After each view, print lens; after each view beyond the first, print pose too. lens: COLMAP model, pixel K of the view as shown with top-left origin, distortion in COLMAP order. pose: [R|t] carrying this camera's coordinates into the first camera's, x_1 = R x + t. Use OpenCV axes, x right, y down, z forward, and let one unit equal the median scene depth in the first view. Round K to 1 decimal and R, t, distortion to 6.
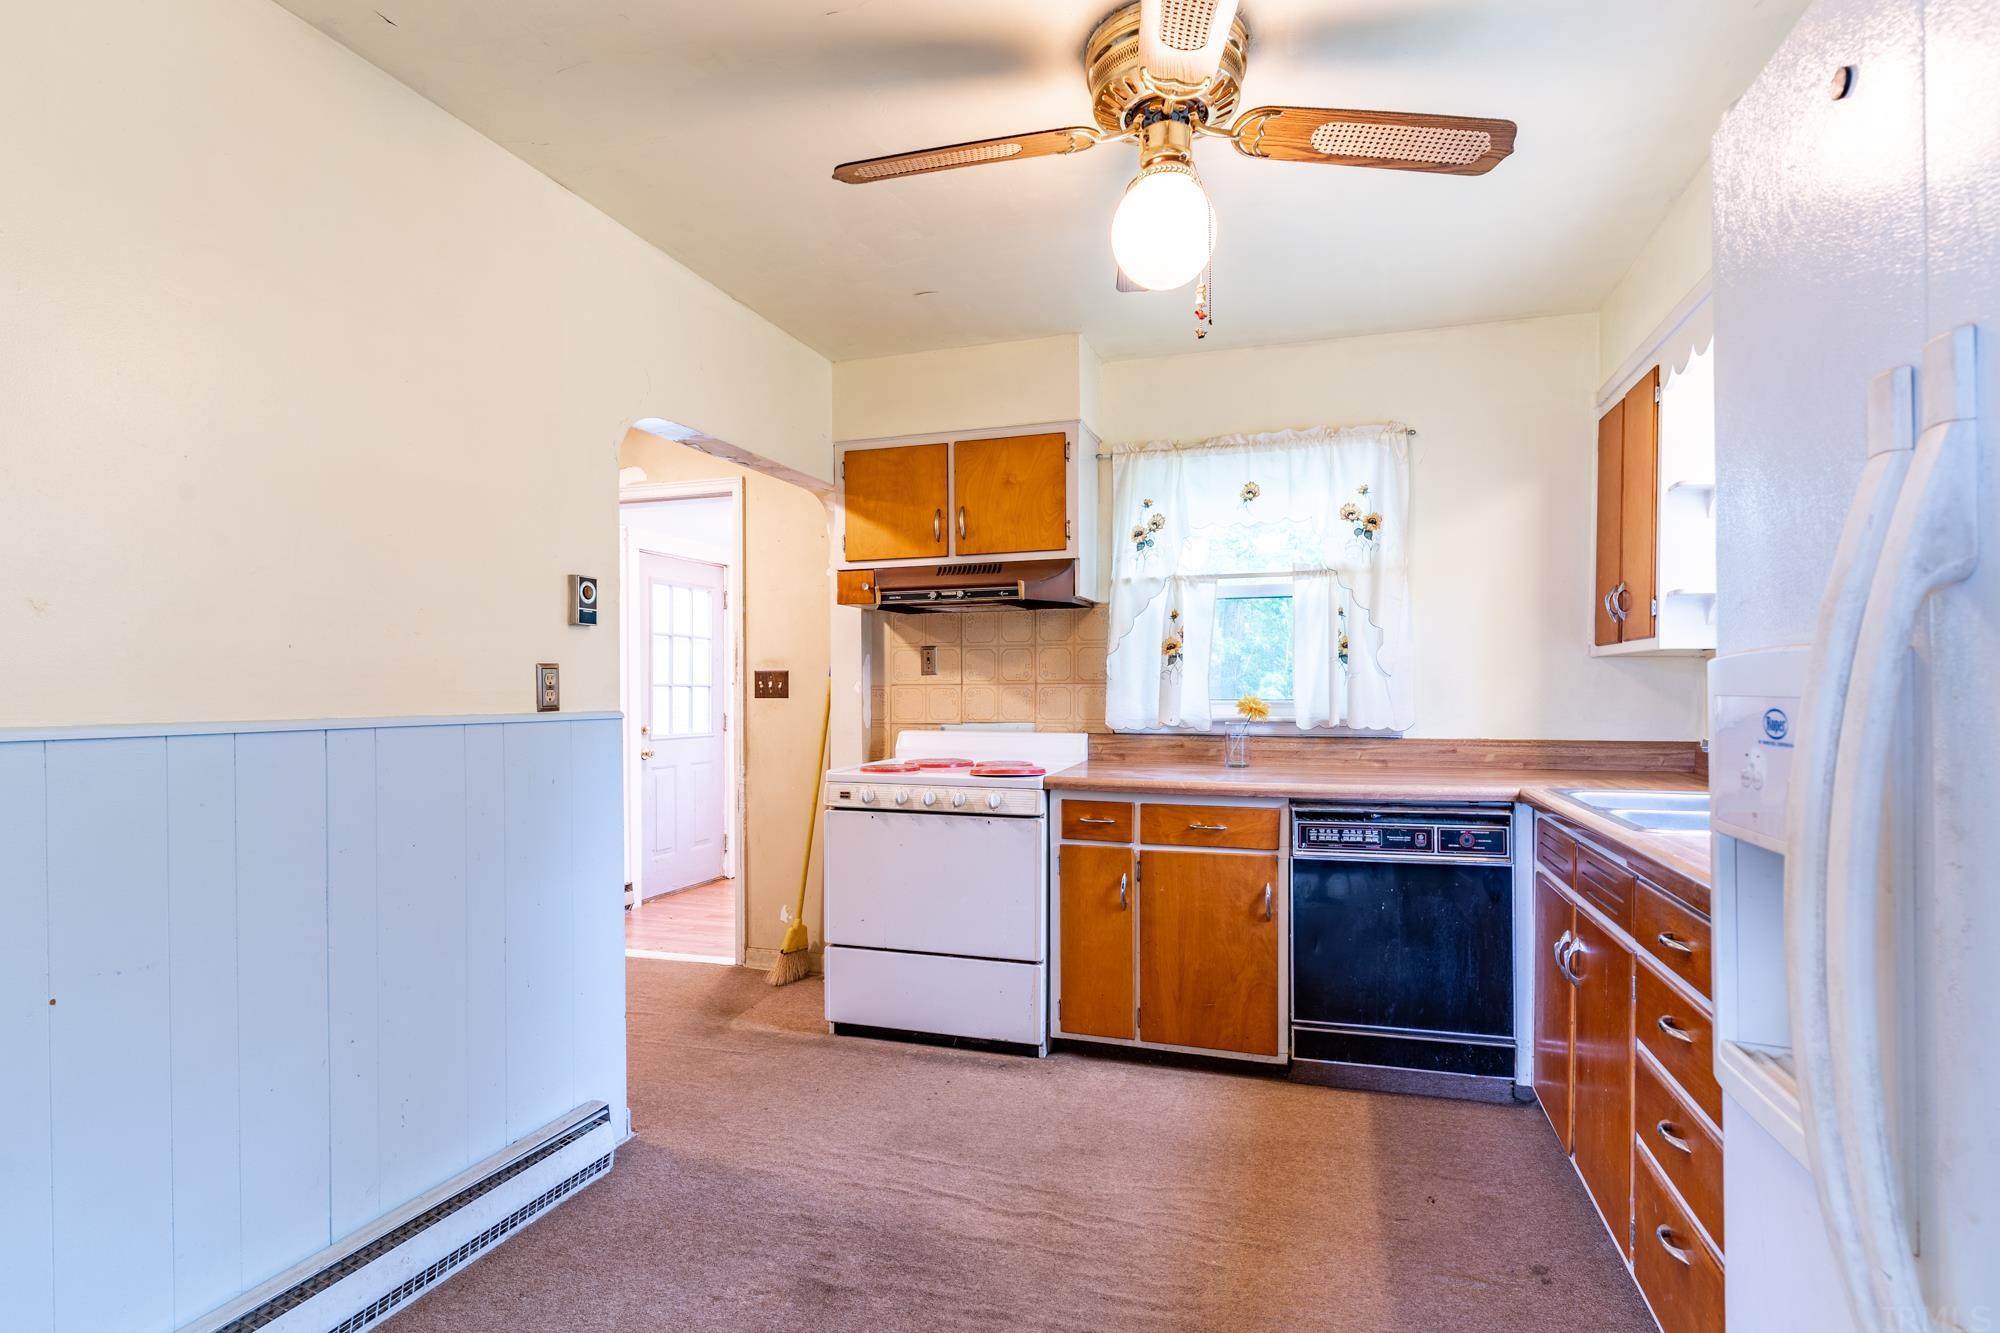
lens RADIAL K [[1006.9, 0, 984.7], [0, 1006.9, 686.7], [0, 0, 1]] dist [0.006897, -0.000660]
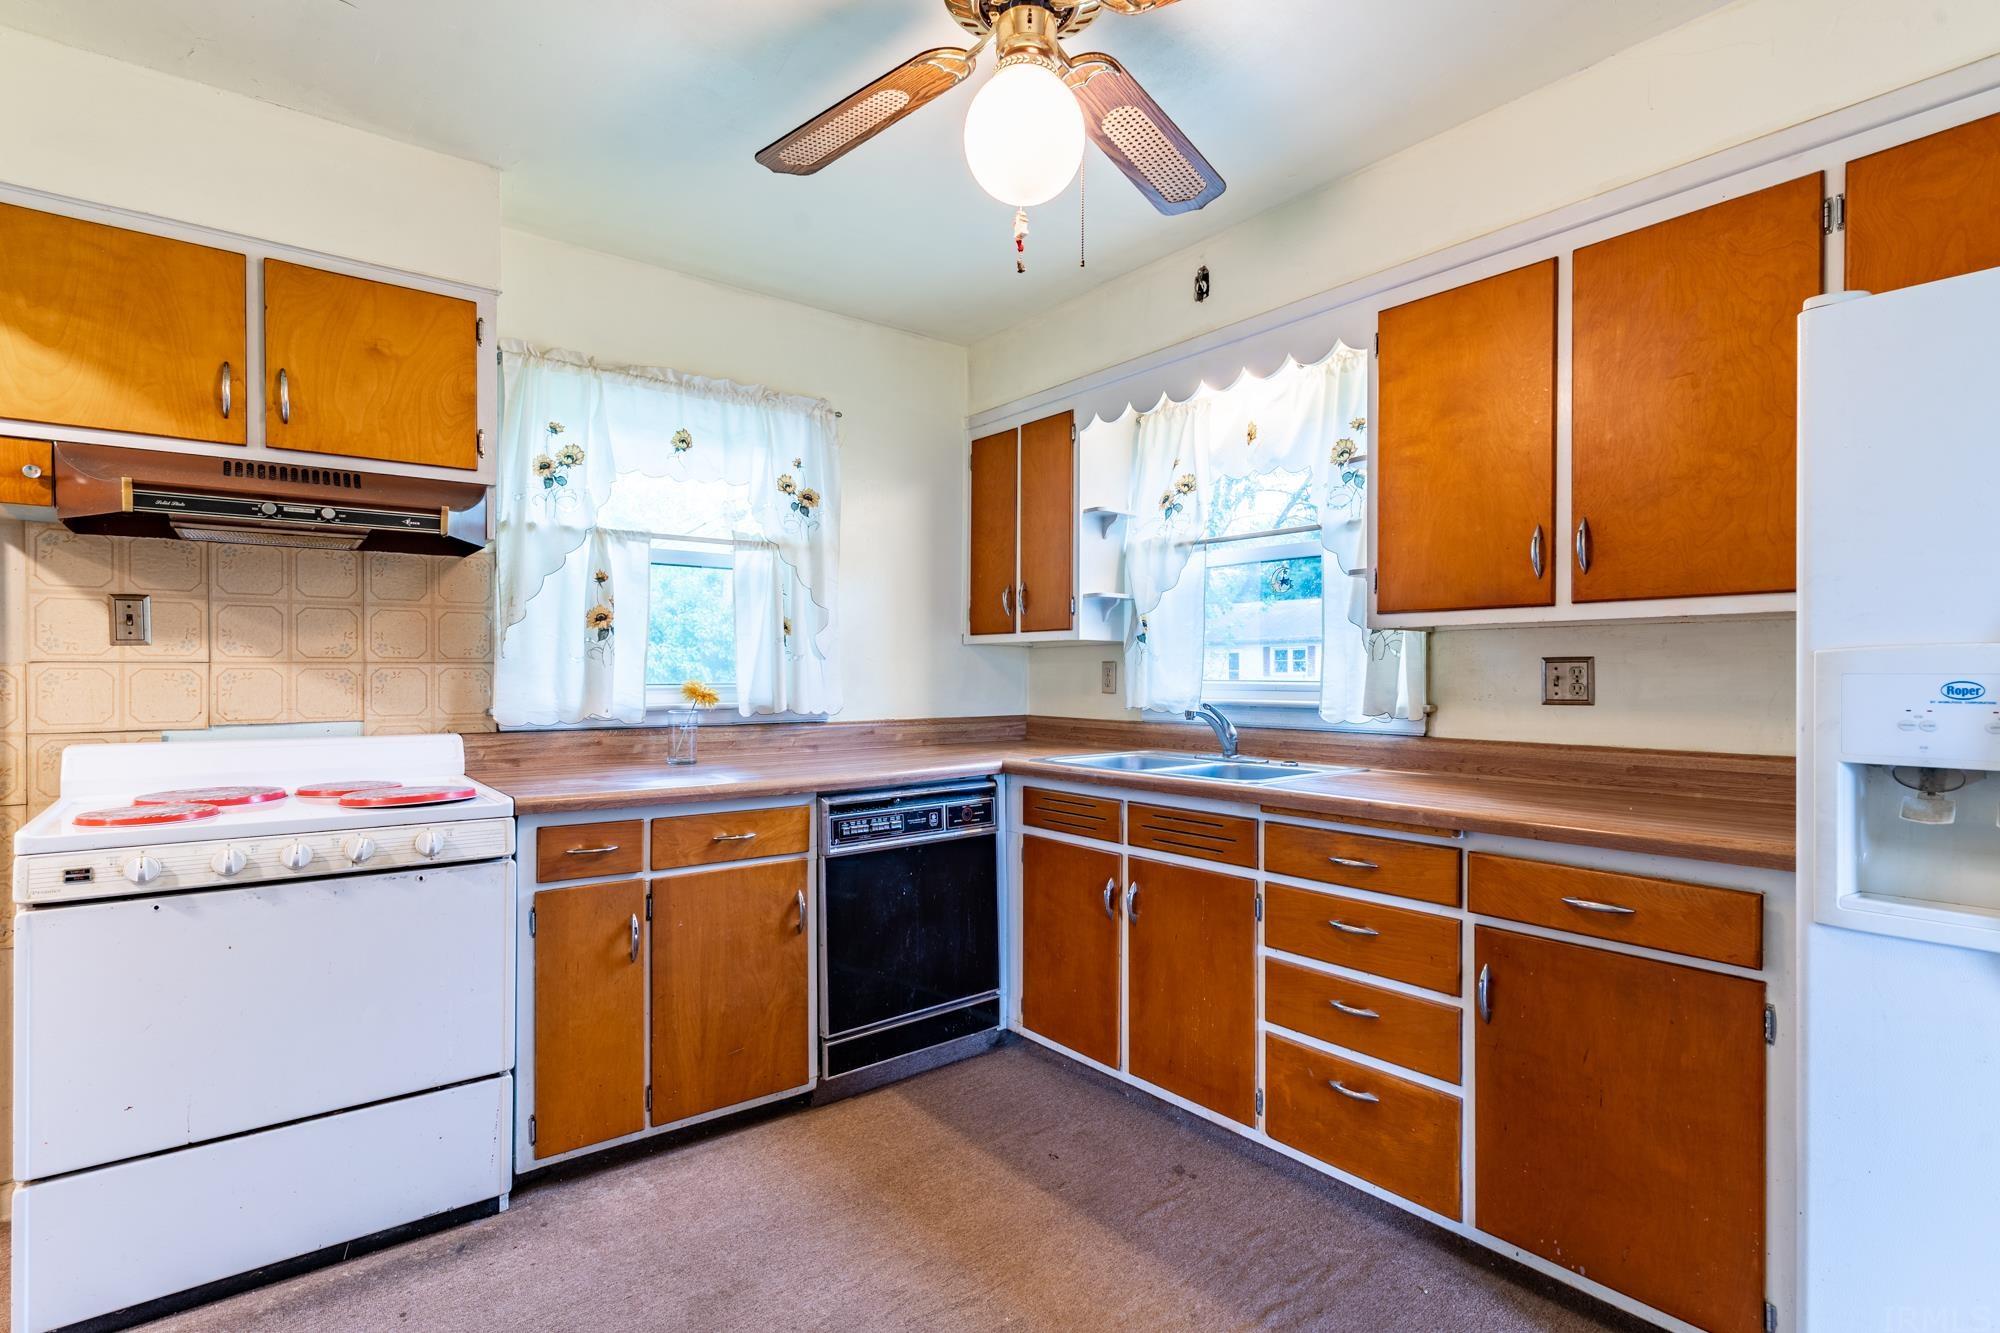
lens RADIAL K [[1006.9, 0, 997.0], [0, 1006.9, 665.0], [0, 0, 1]] dist [0.006897, -0.000660]
pose [[0.530103, 0.009768, 0.847877, -0.349251], [-0.003159, 0.999949, -0.009544, 0.004387], [-0.847927, 0.002381, 0.530107, 0.353740]]
